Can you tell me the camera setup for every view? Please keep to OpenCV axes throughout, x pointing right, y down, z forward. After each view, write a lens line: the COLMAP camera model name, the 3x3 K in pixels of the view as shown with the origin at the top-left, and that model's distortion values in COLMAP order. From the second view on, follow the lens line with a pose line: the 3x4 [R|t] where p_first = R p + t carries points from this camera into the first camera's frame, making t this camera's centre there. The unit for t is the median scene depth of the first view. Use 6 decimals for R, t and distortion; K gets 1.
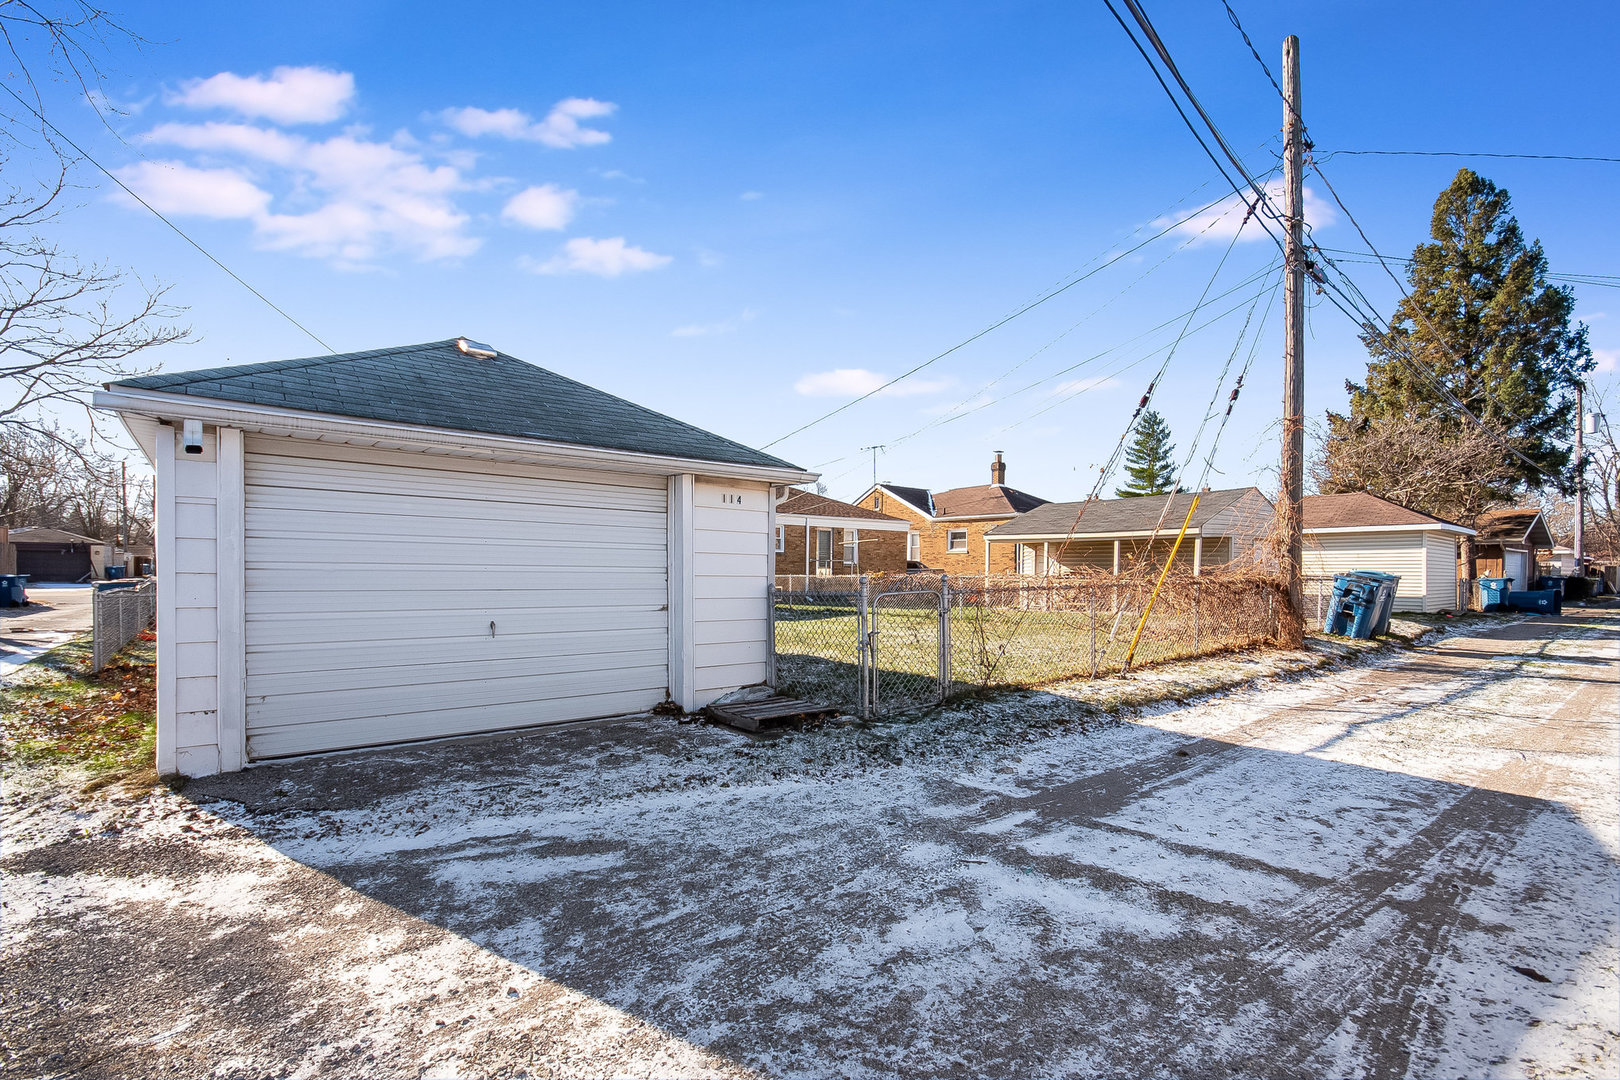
lens RADIAL K [[727.9, 0, 808.2], [0, 727.9, 570.8], [0, 0, 1]] dist [0.024519, 0.000129]
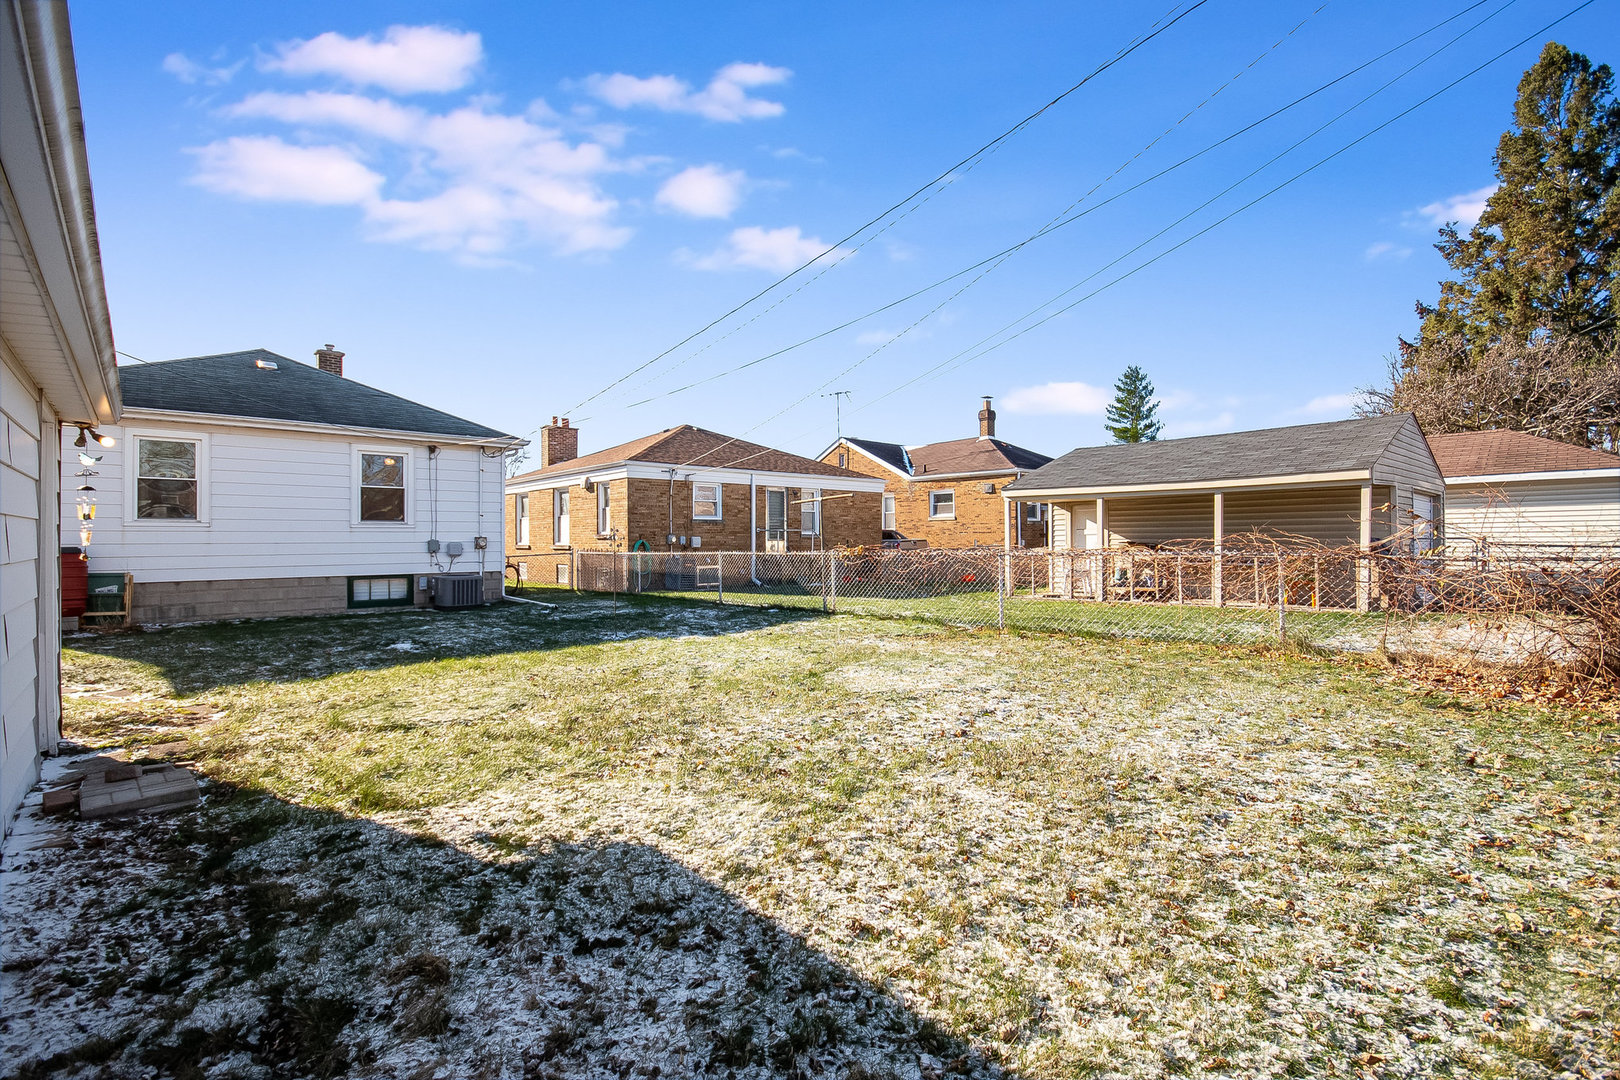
lens RADIAL K [[739.8, 0, 812.9], [0, 739.8, 535.3], [0, 0, 1]] dist [-0.001515, -0.000156]
pose [[0.998059, -0.011334, 0.061239, 0.011506], [0.011913, 0.999888, -0.009106, -0.001277], [-0.061129, 0.009818, 0.998082, 0.200478]]
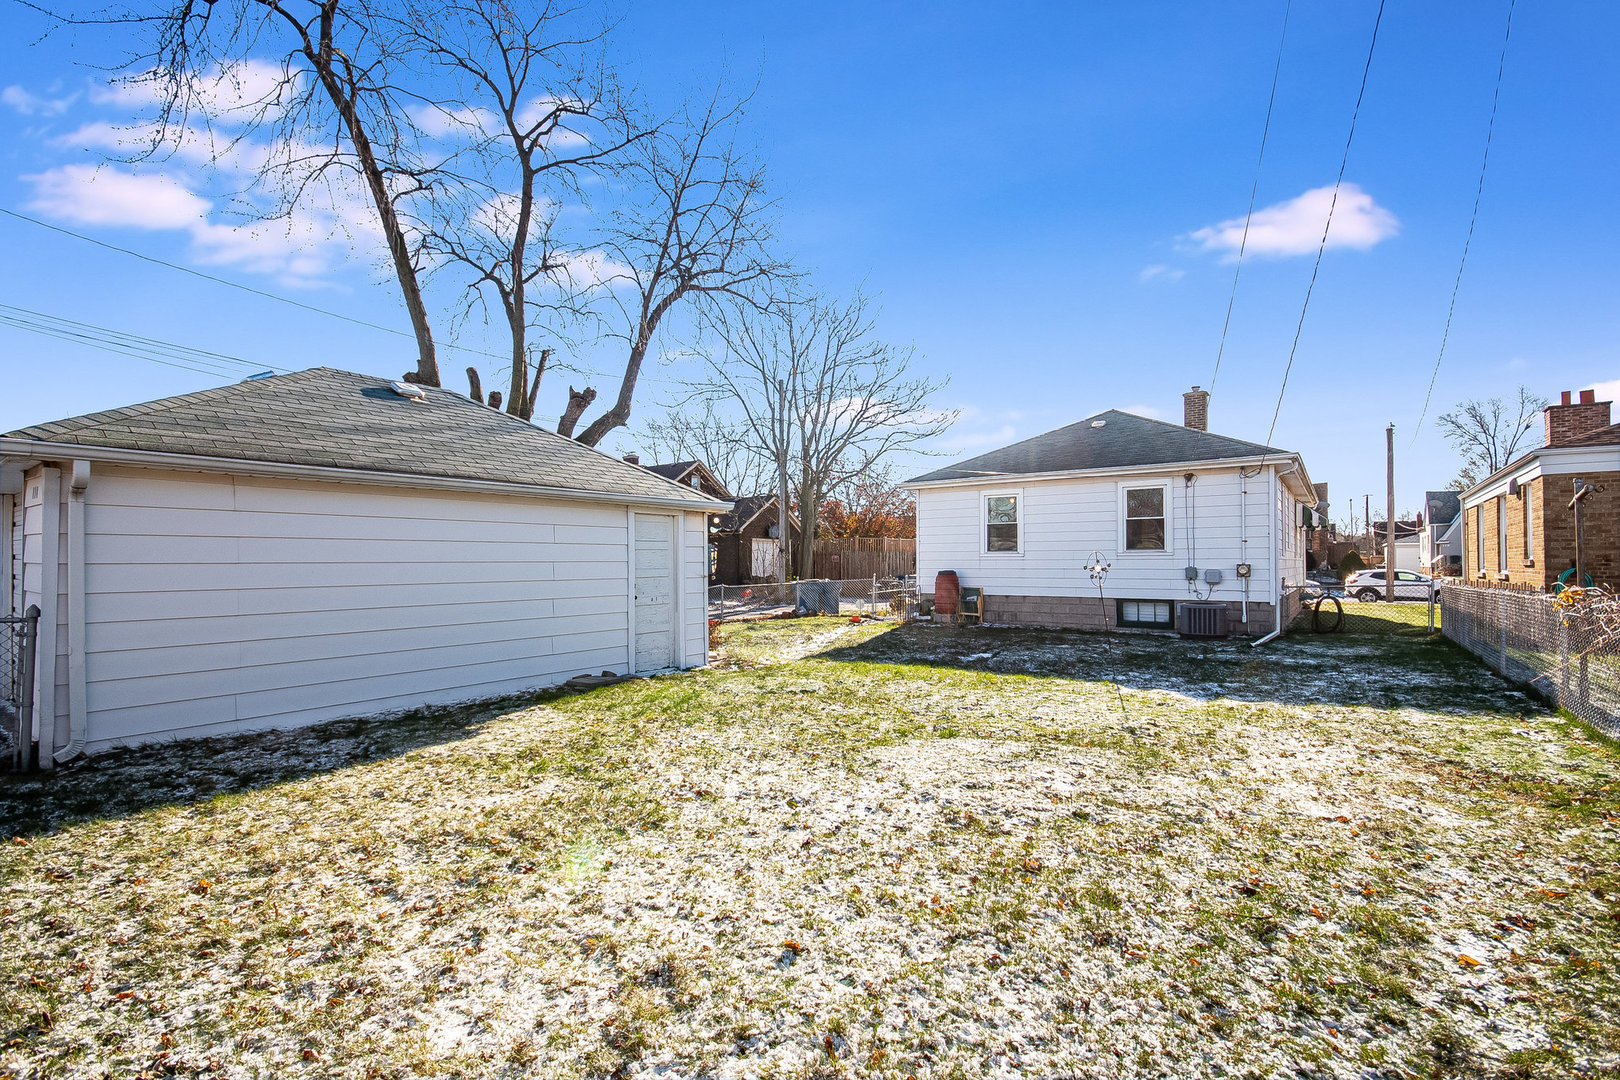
lens RADIAL K [[714.9, 0, 809.6], [0, 714.9, 558.8], [0, 0, 1]] dist [-0.000618, -0.000169]
pose [[0.253571, -0.014299, -0.967211, 0.167817], [-0.001490, 0.999884, -0.015173, -0.003327], [0.967316, 0.005289, 0.253520, 0.321967]]
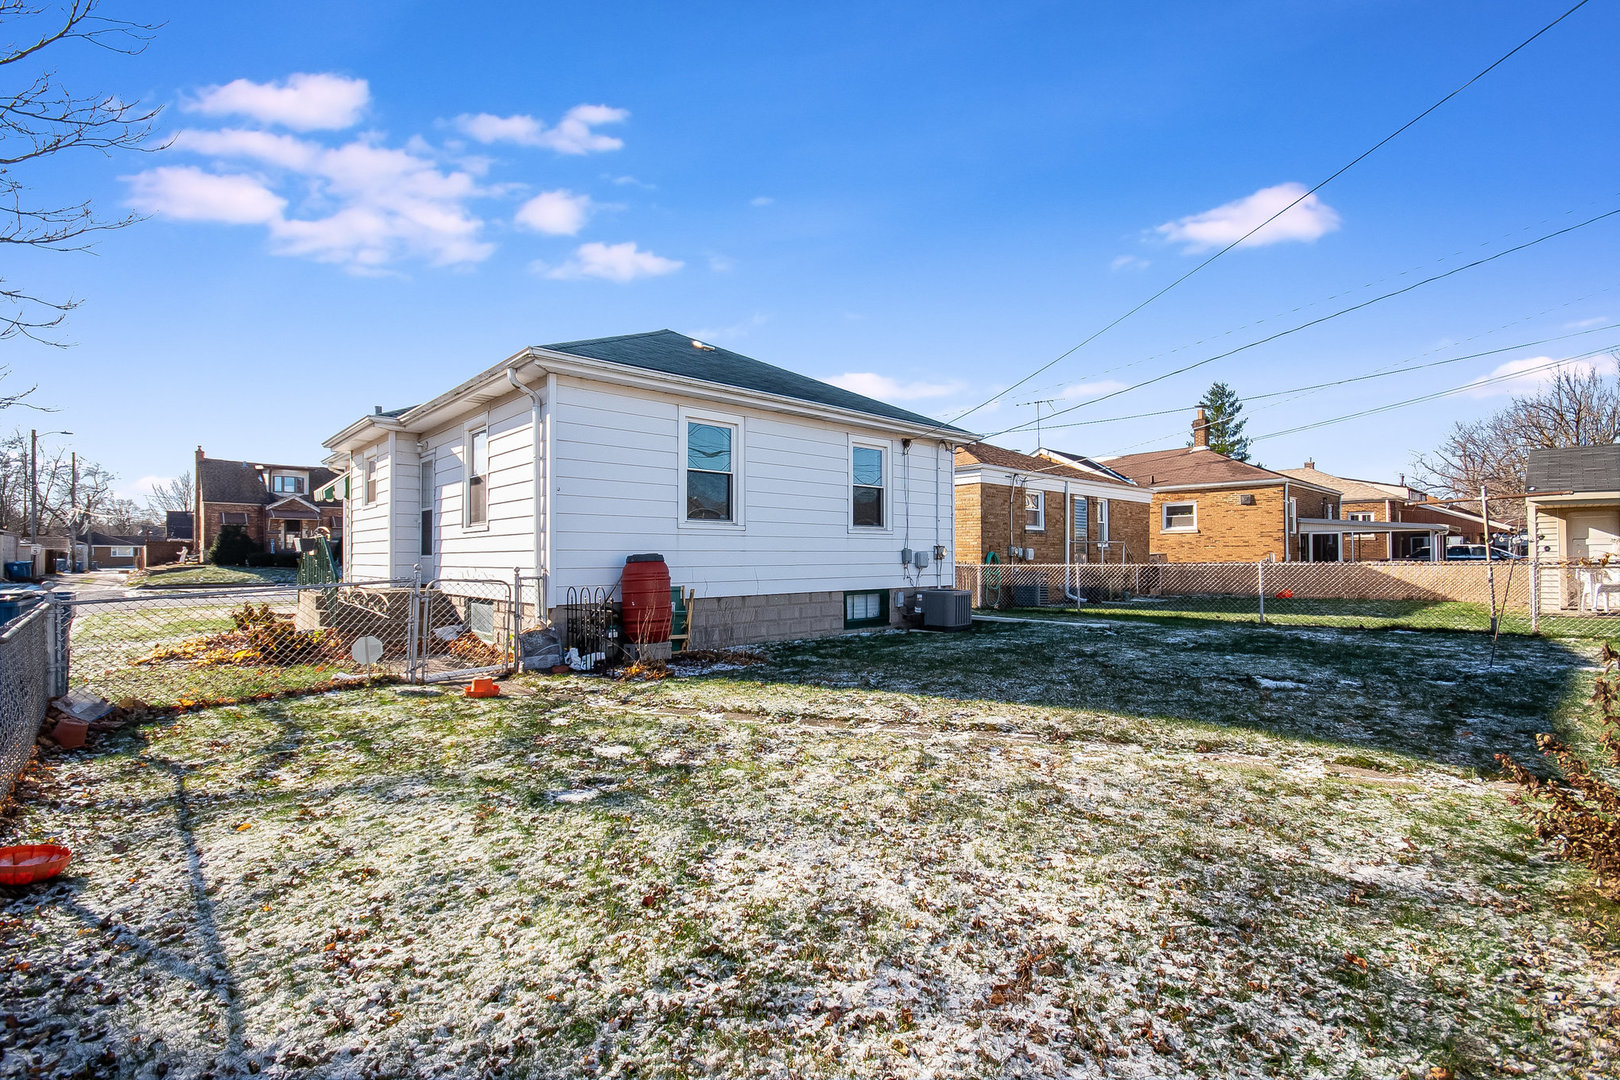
lens RADIAL K [[714.9, 0, 809.6], [0, 714.9, 558.8], [0, 0, 1]] dist [-0.000618, -0.000169]
pose [[0.996672, -0.010835, 0.080798, -0.262478], [0.010897, 0.999941, -0.000325, -0.000571], [-0.080790, 0.001204, 0.996730, 0.292296]]
